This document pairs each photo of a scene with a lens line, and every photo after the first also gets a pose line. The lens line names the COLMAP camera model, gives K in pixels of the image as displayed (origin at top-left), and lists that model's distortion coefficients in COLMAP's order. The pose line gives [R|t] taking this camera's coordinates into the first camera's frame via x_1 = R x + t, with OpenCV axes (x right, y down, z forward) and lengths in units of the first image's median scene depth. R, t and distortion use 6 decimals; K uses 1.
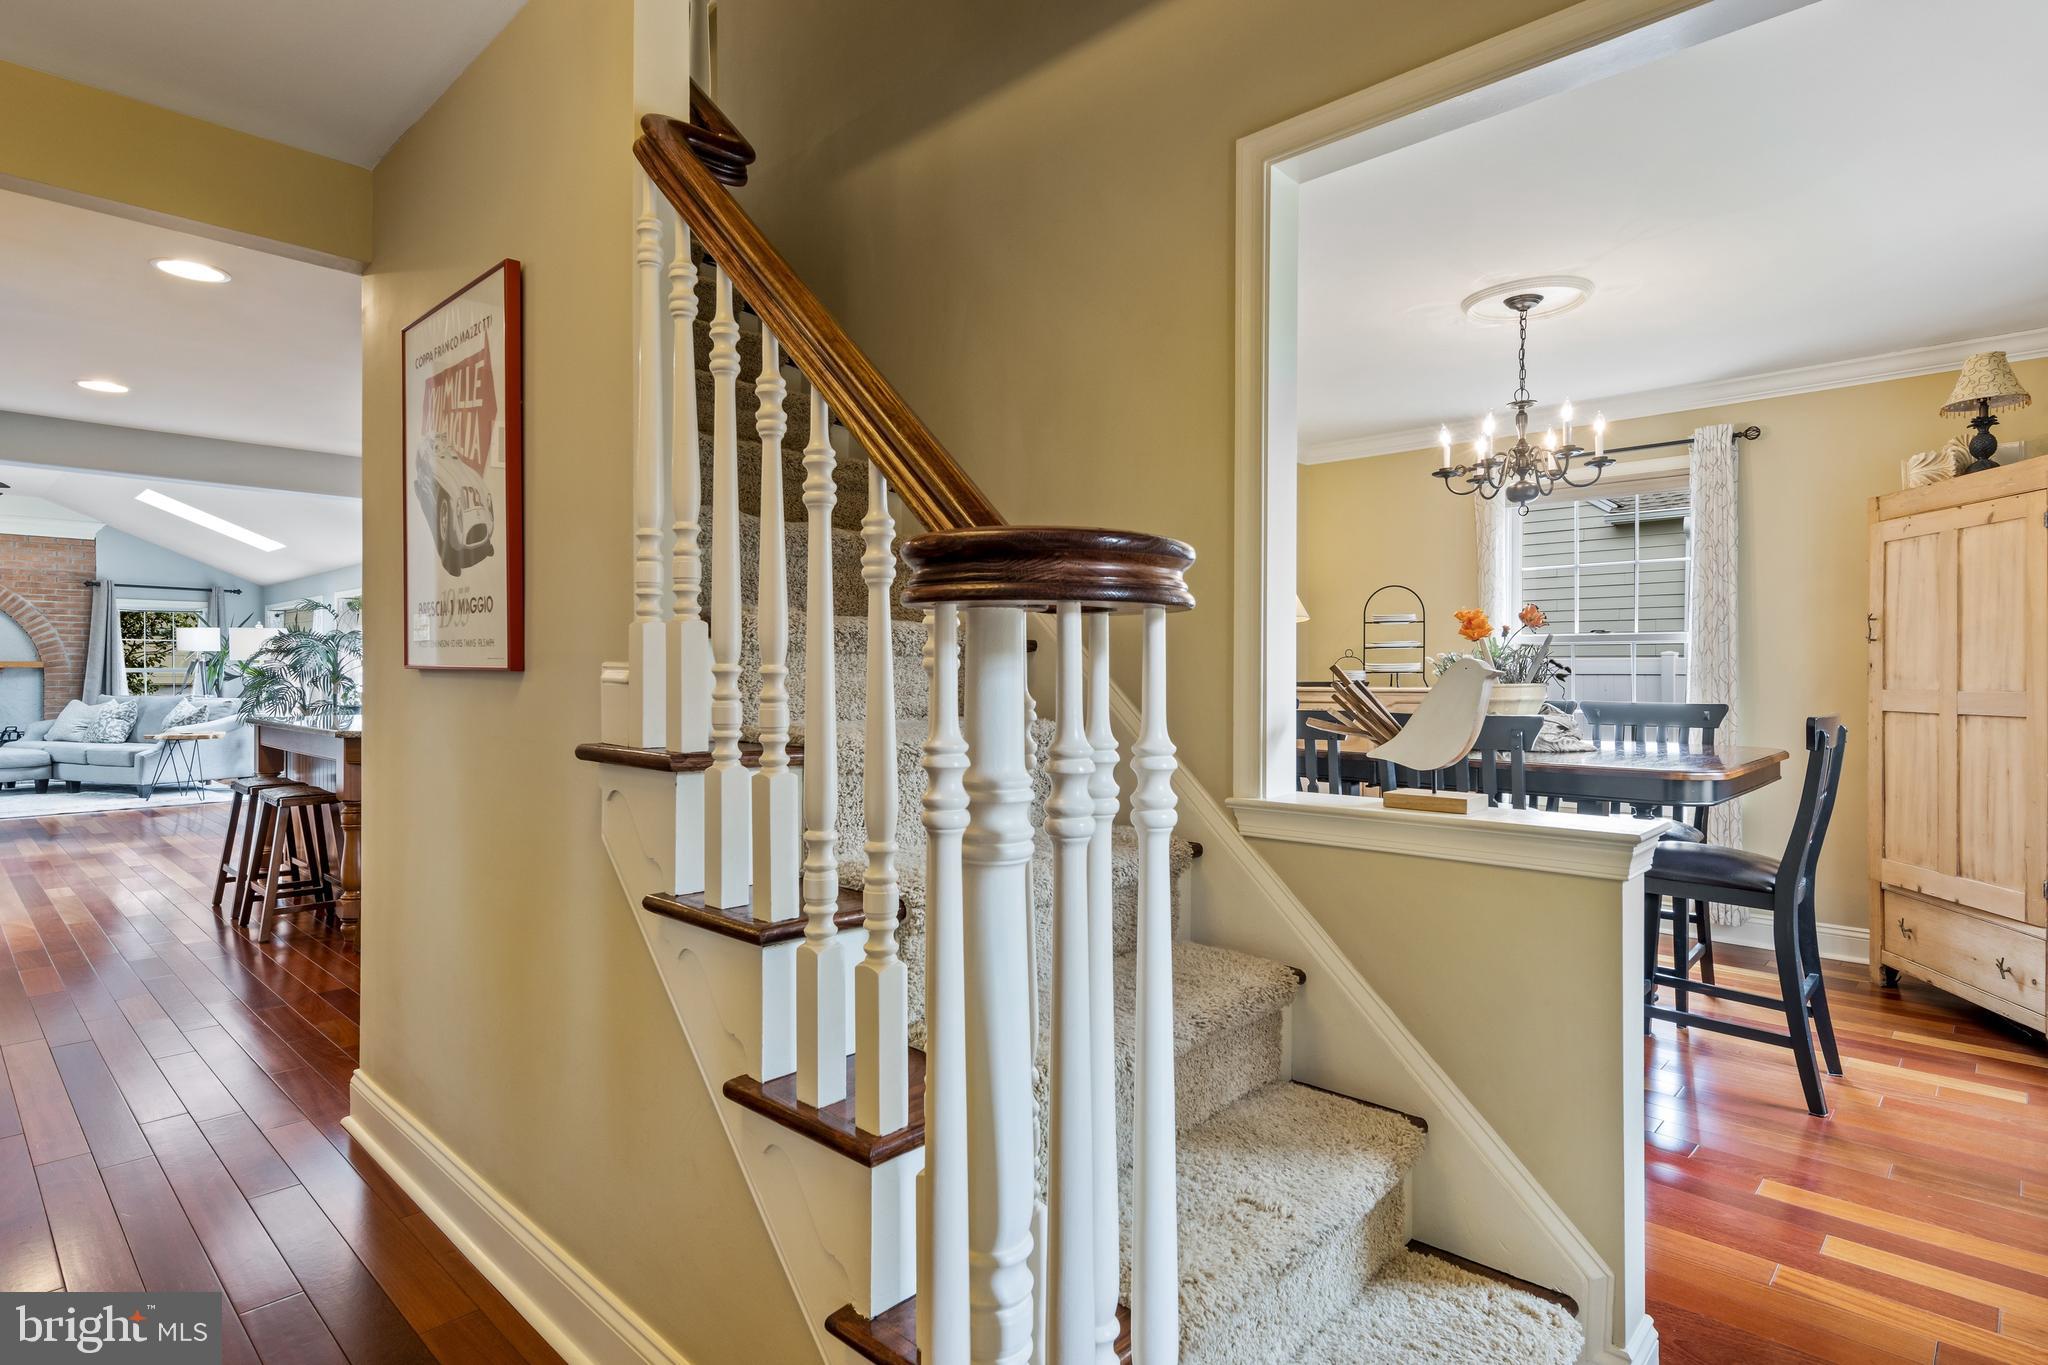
lens RADIAL K [[1054.2, 0, 1024.6], [0, 1054.2, 685.8], [0, 0, 1]] dist [0.006228, 0.000742]
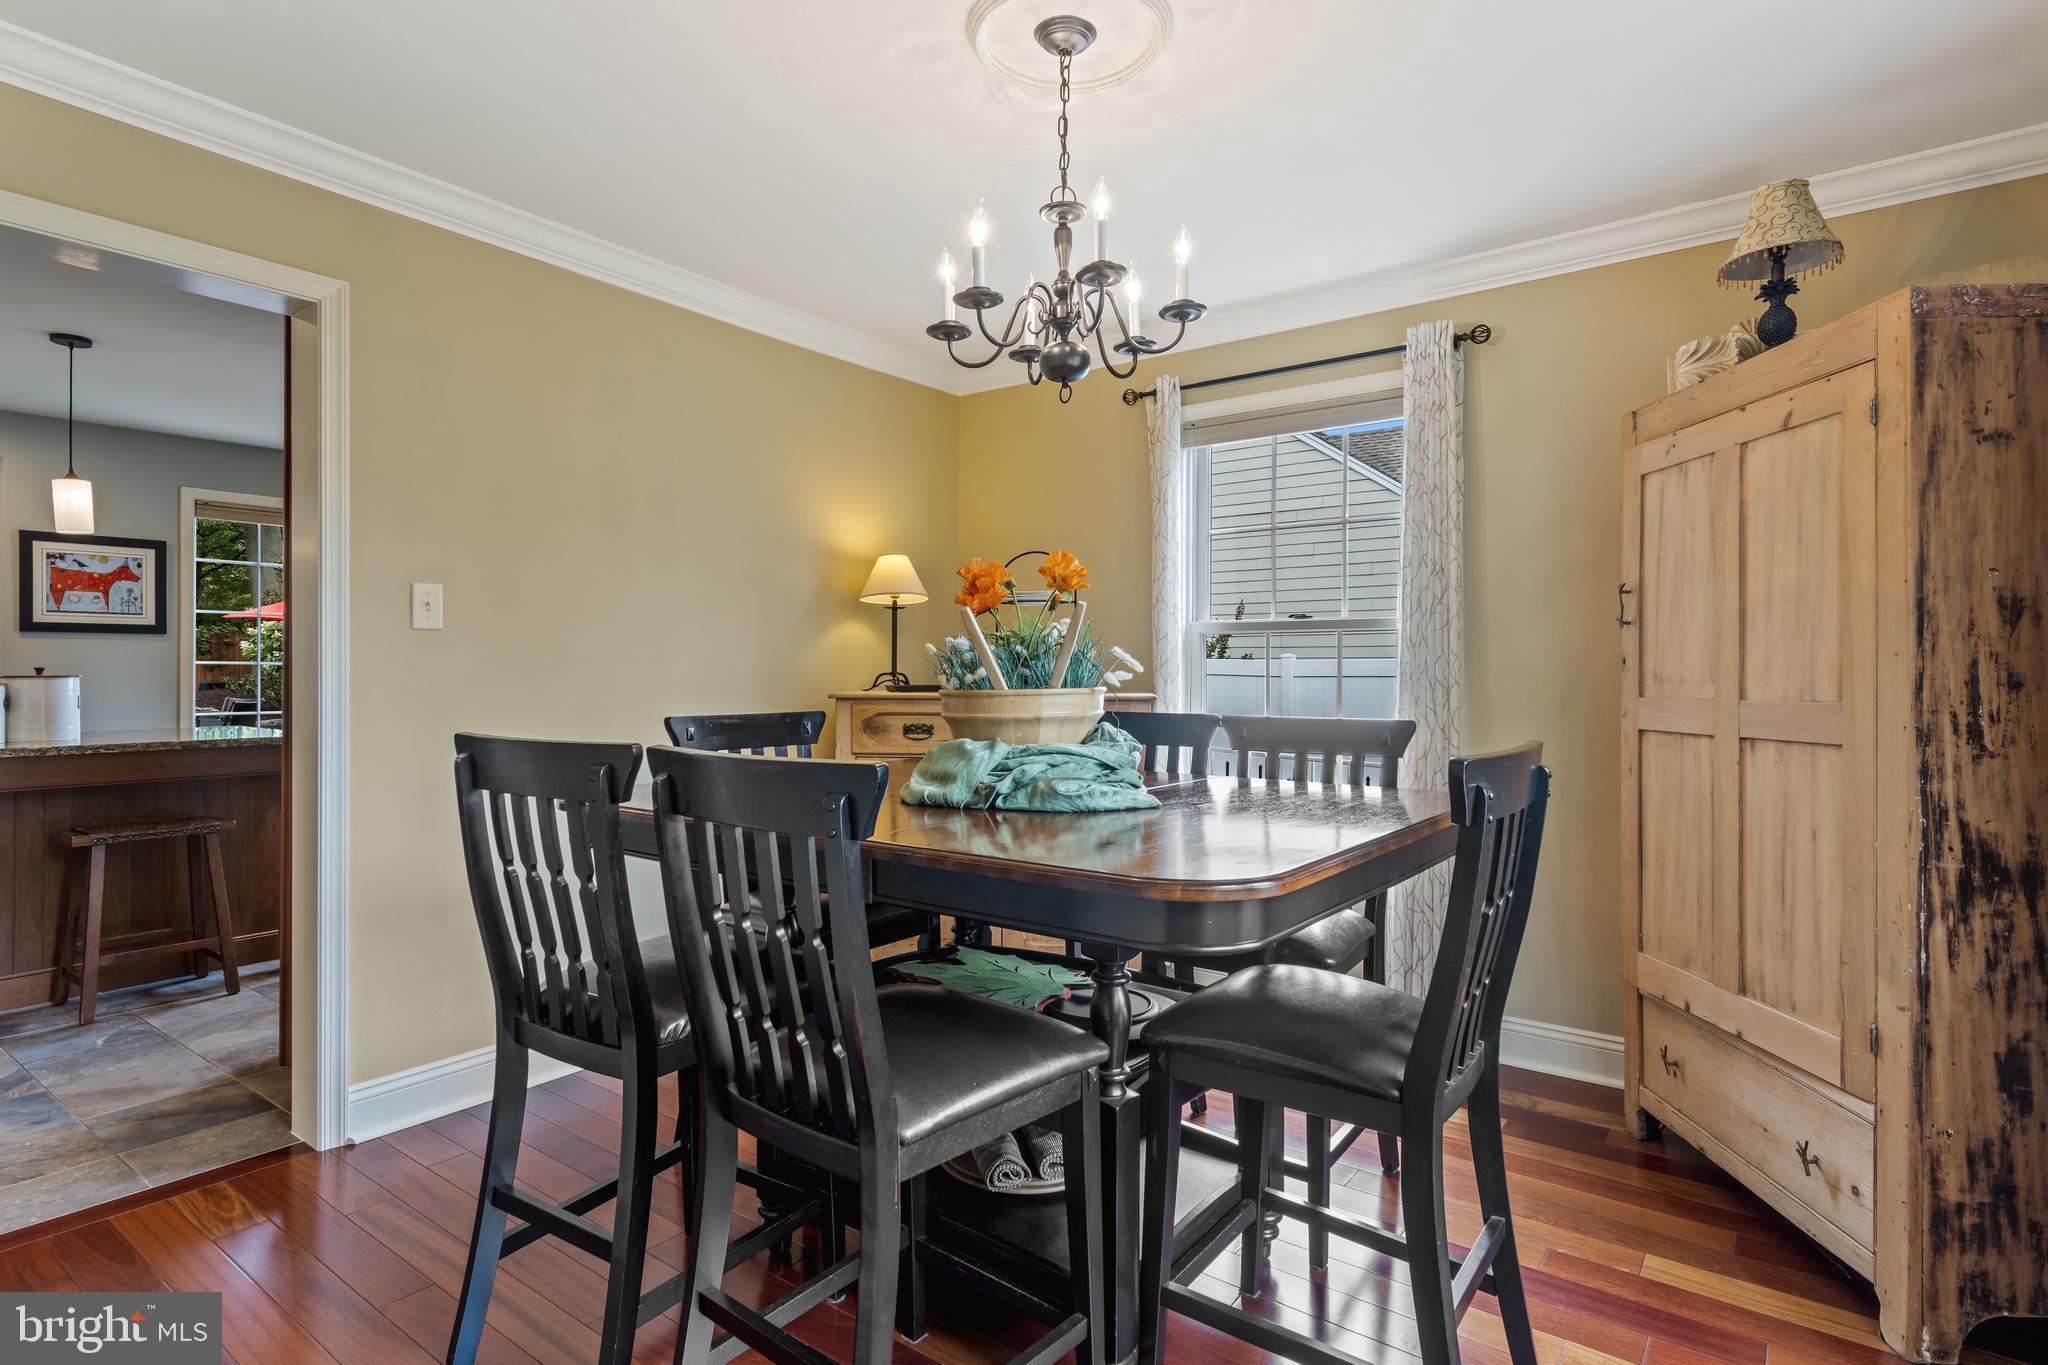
lens RADIAL K [[1041.2, 0, 1025.6], [0, 1041.2, 688.2], [0, 0, 1]] dist [0.008469, -0.000134]
pose [[0.993708, -0.000396, 0.112000, 0.376546], [0.000376, 1.000000, 0.000194, -0.002642], [-0.112000, -0.000151, 0.993708, 0.416416]]
